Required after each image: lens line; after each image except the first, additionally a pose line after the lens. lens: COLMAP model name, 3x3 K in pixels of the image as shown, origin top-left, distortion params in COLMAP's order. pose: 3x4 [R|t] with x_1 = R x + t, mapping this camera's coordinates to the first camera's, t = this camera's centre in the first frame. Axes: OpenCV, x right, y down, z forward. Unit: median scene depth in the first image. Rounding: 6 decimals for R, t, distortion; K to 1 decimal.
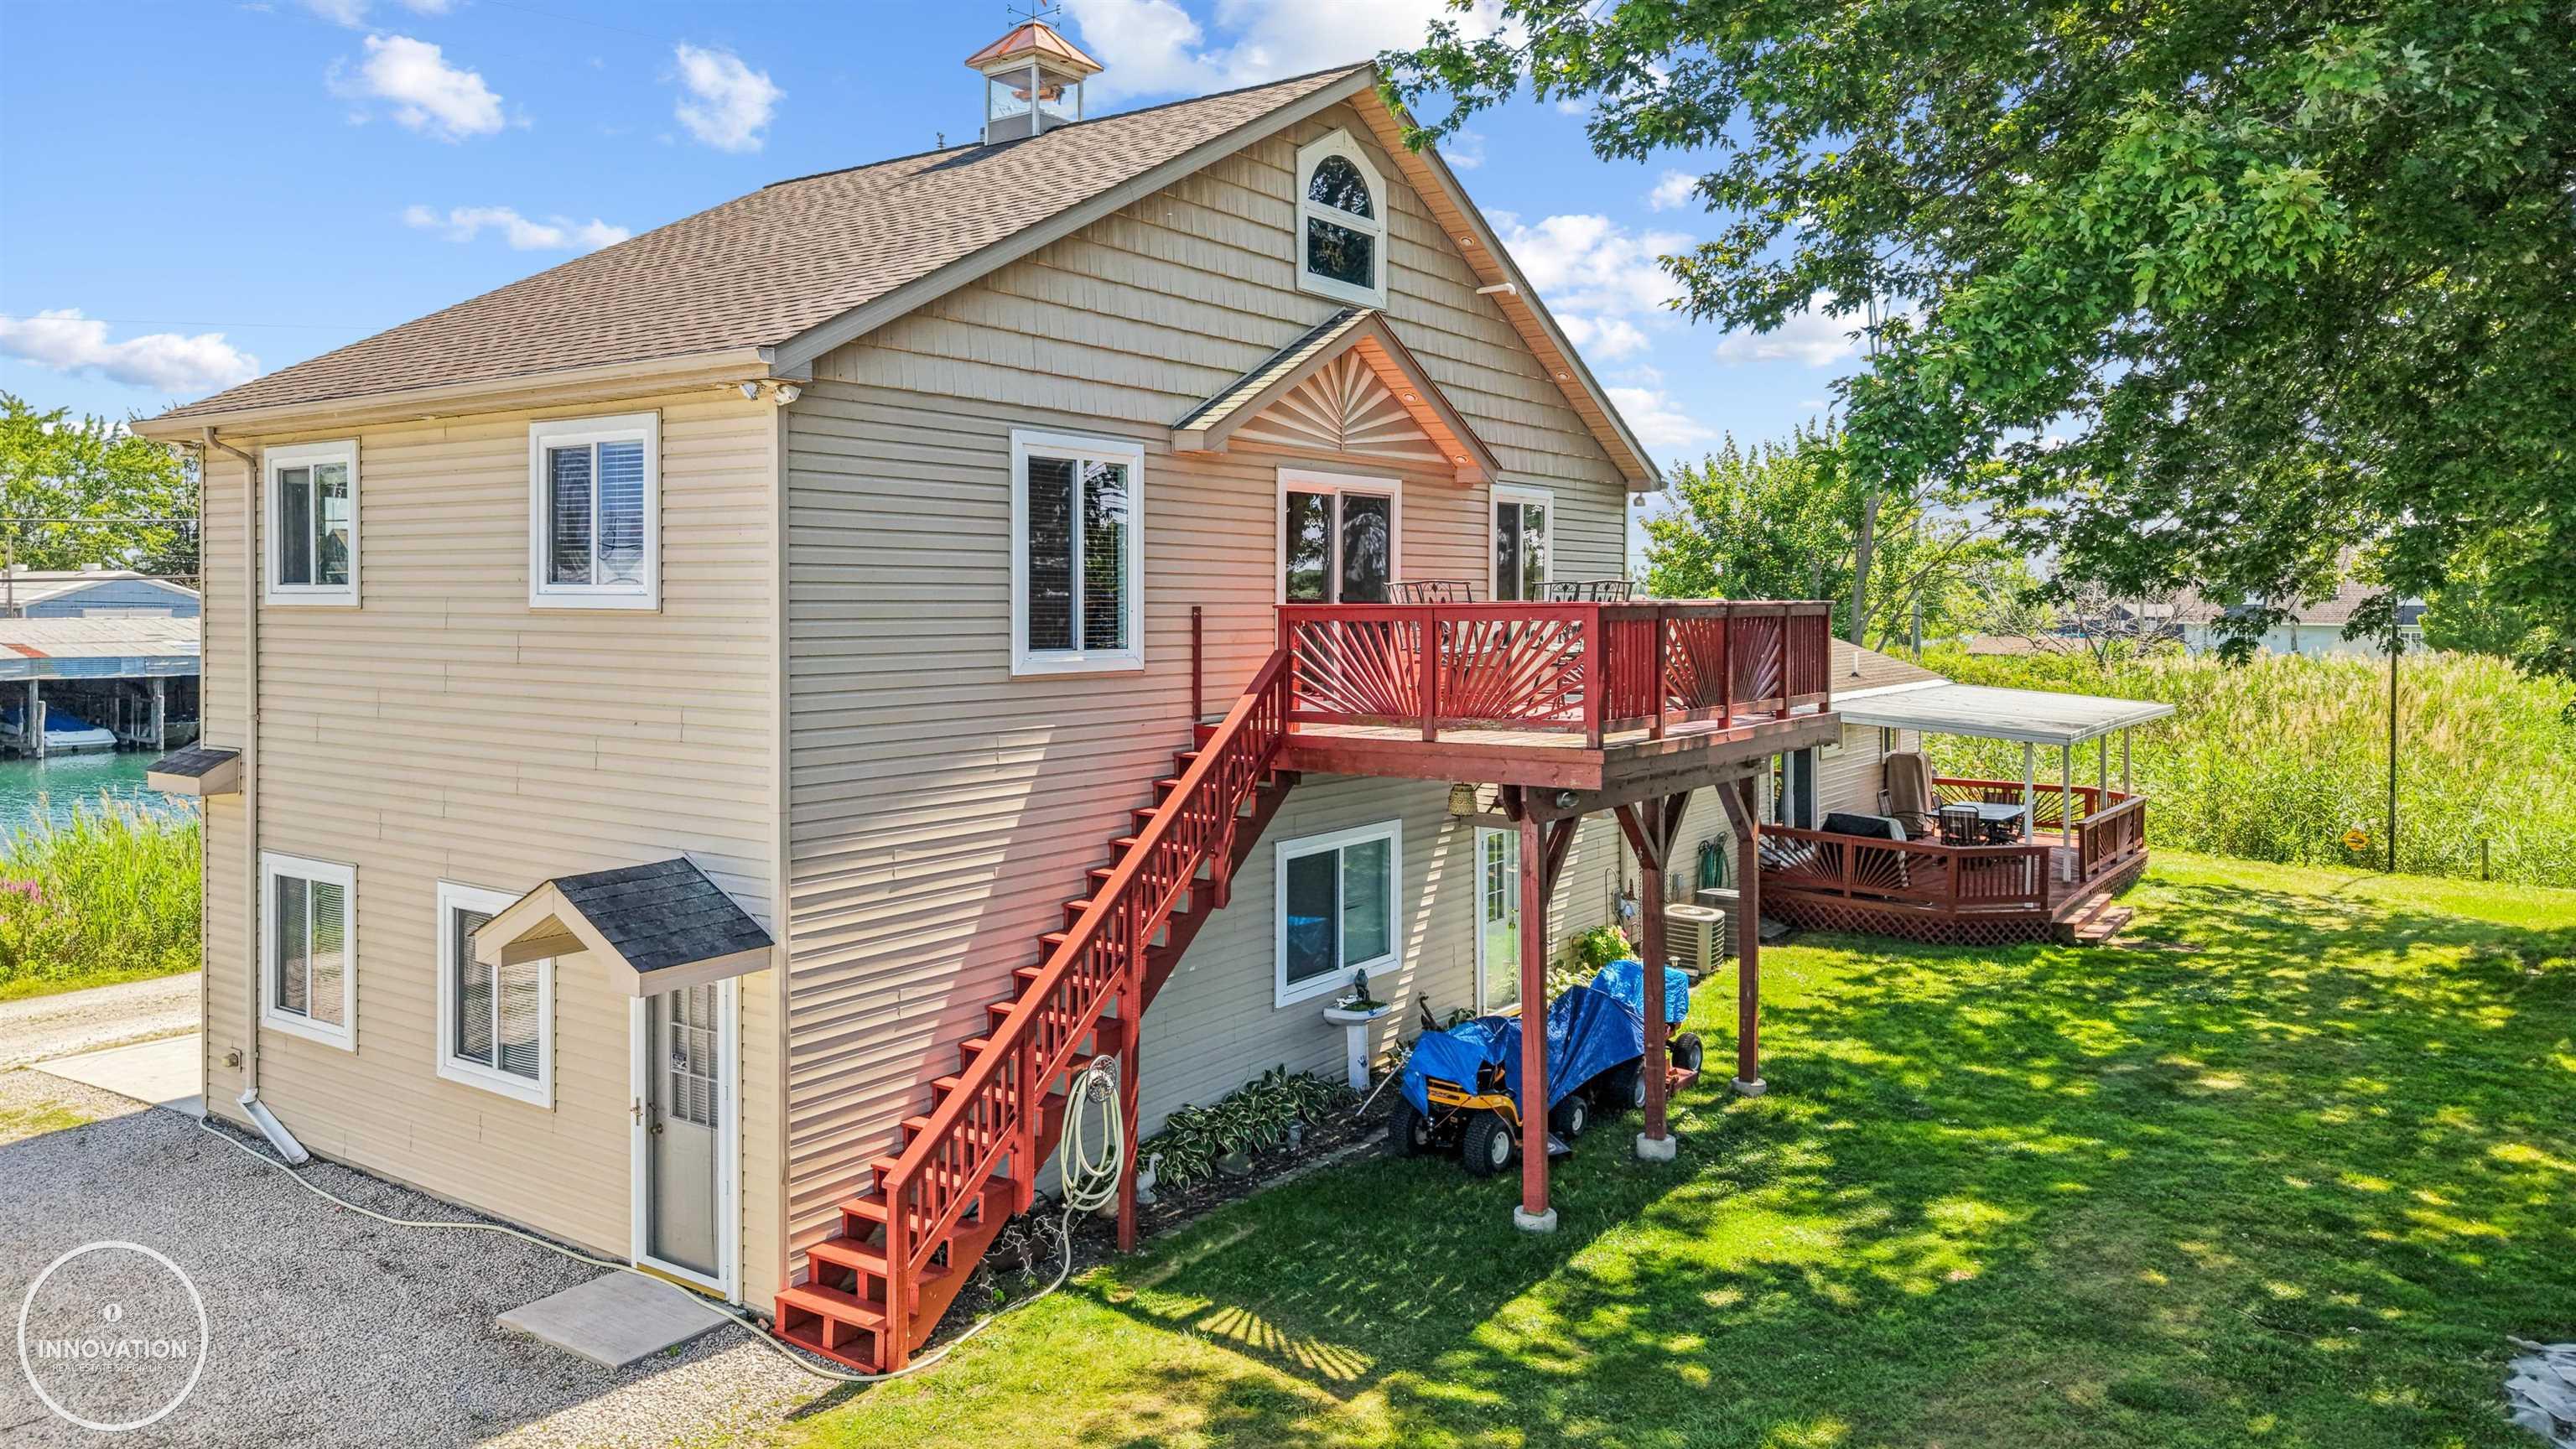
lens RADIAL K [[1821.0, 0, 1288.0], [0, 1821.0, 724.5], [0, 0, 1]] dist [0.008132, 0.003678]
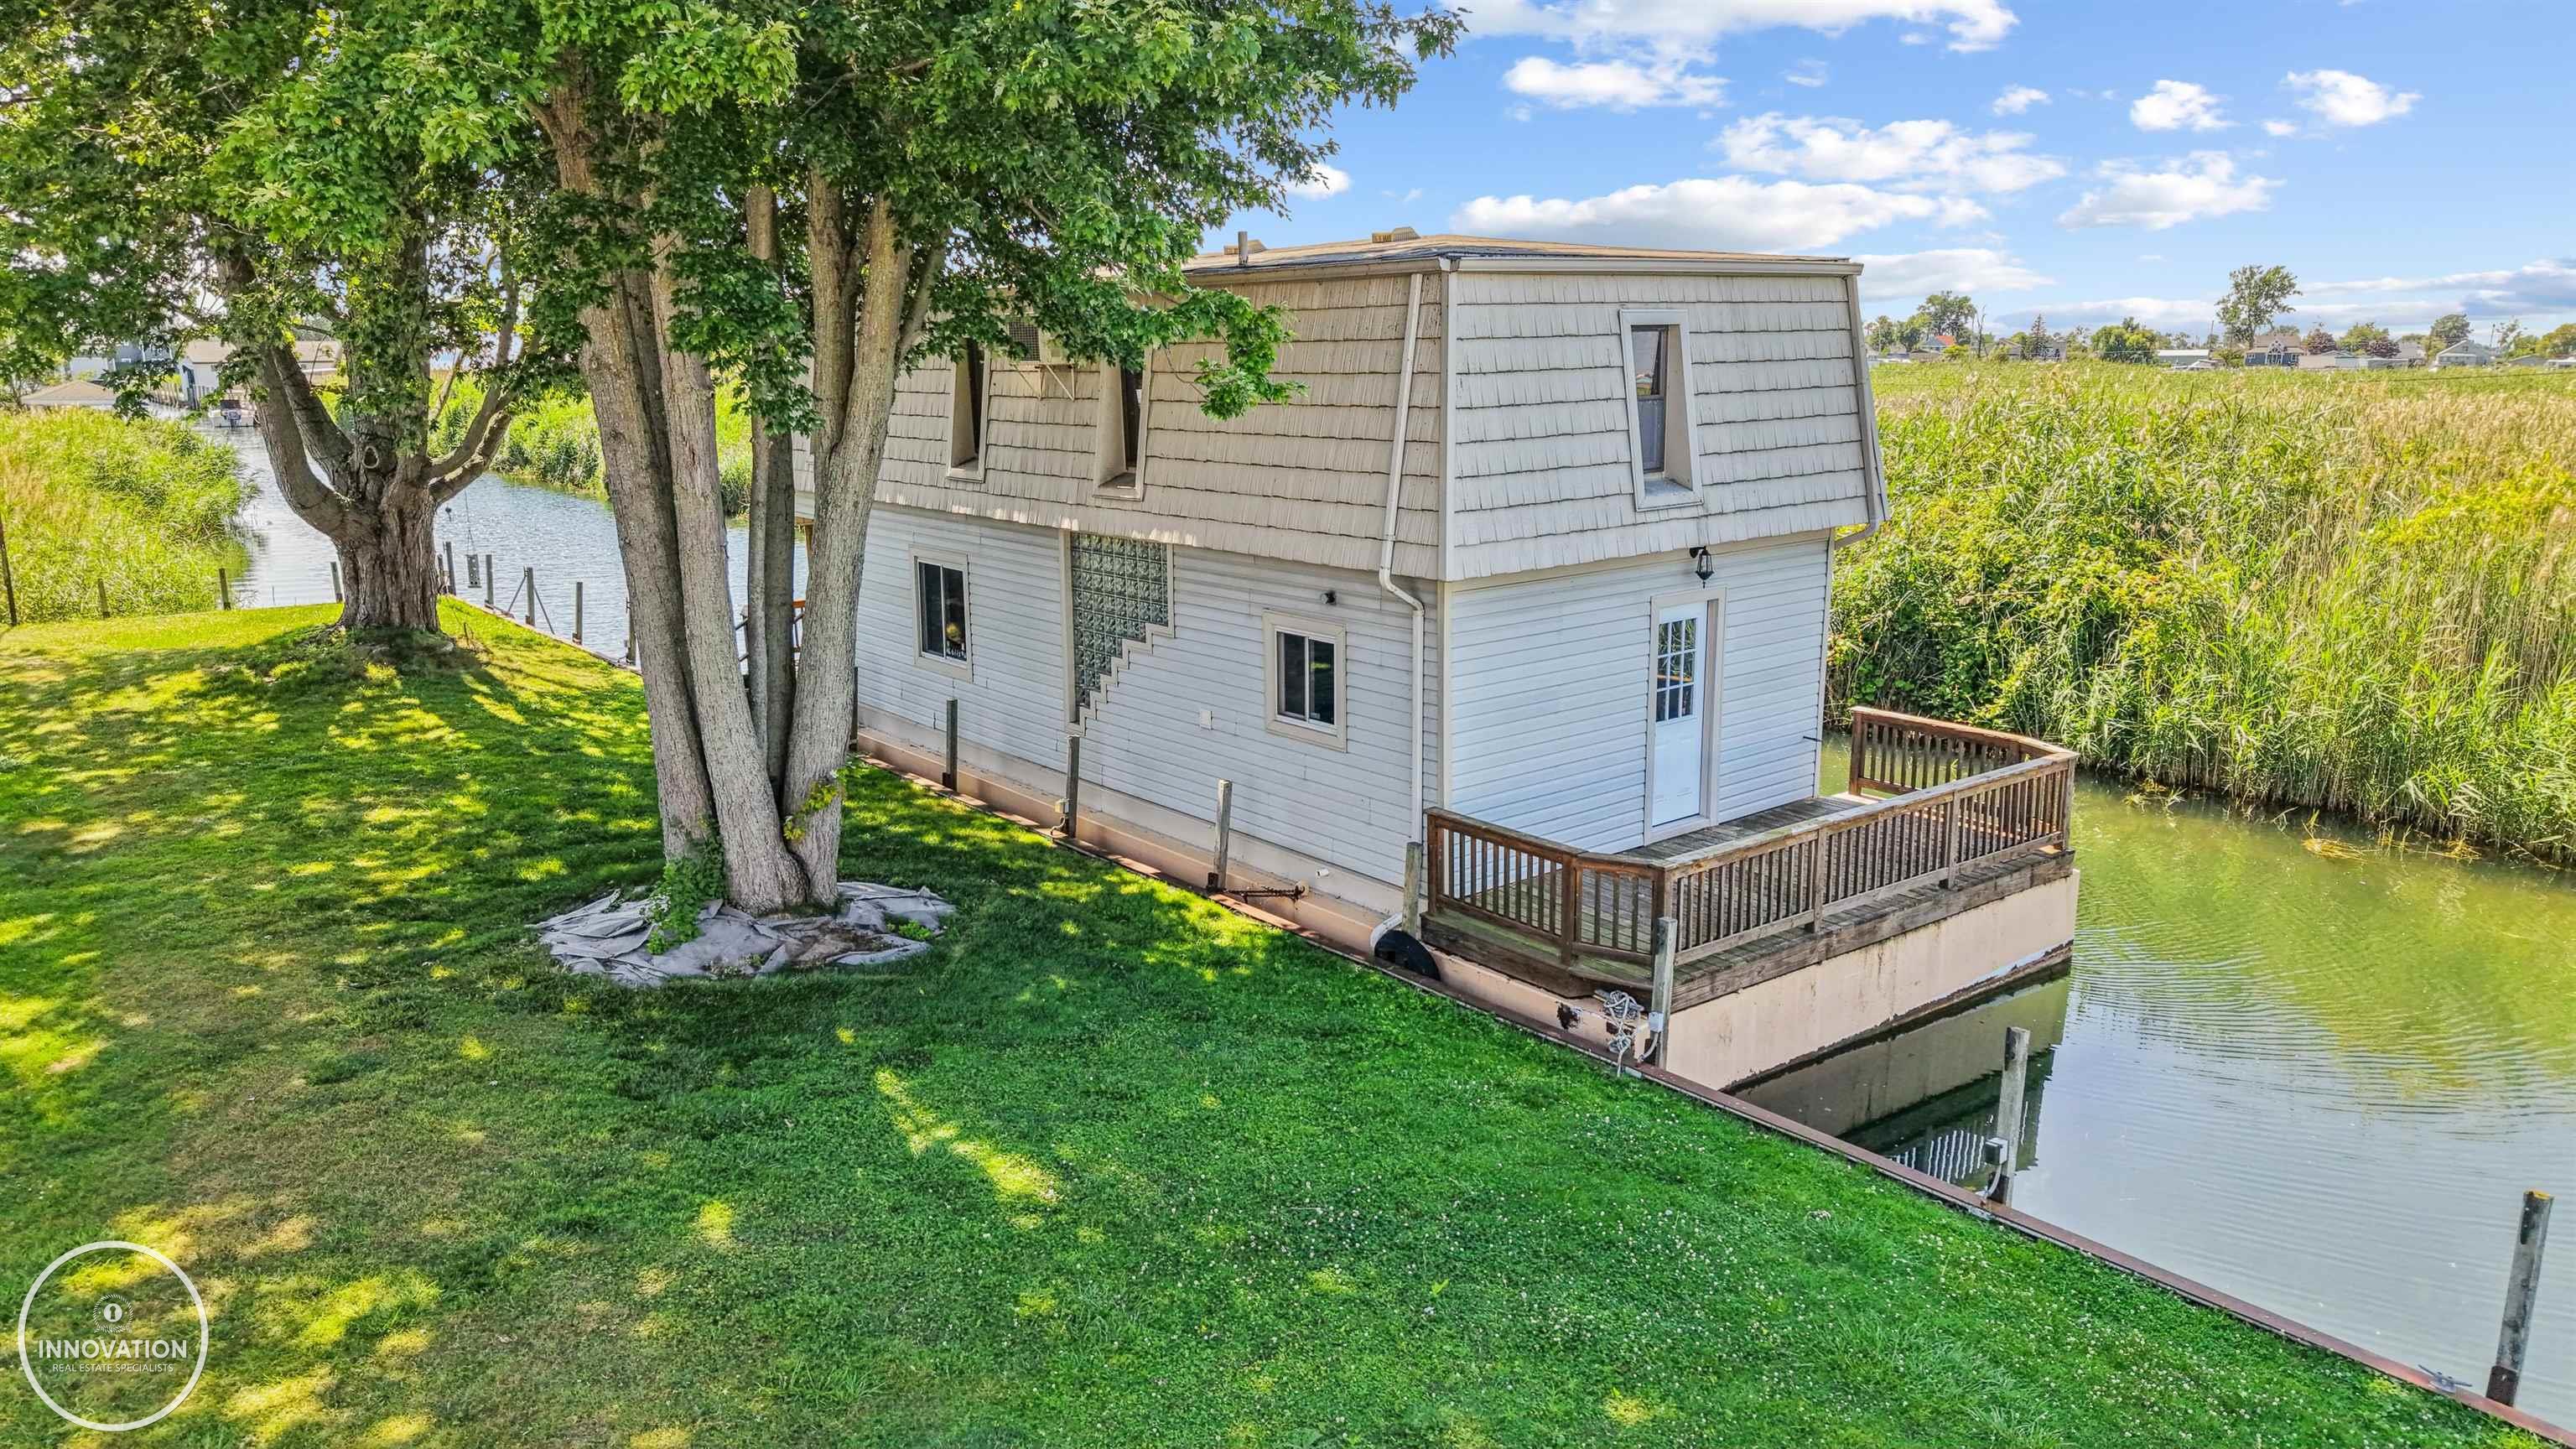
lens RADIAL K [[1821.0, 0, 1288.0], [0, 1821.0, 724.5], [0, 0, 1]] dist [0.008132, 0.003678]
pose [[0.285384, -0.205065, 0.936218, -0.222293], [0.073645, 0.978646, 0.191910, -0.009847], [-0.955580, 0.014180, 0.294391, 0.057193]]
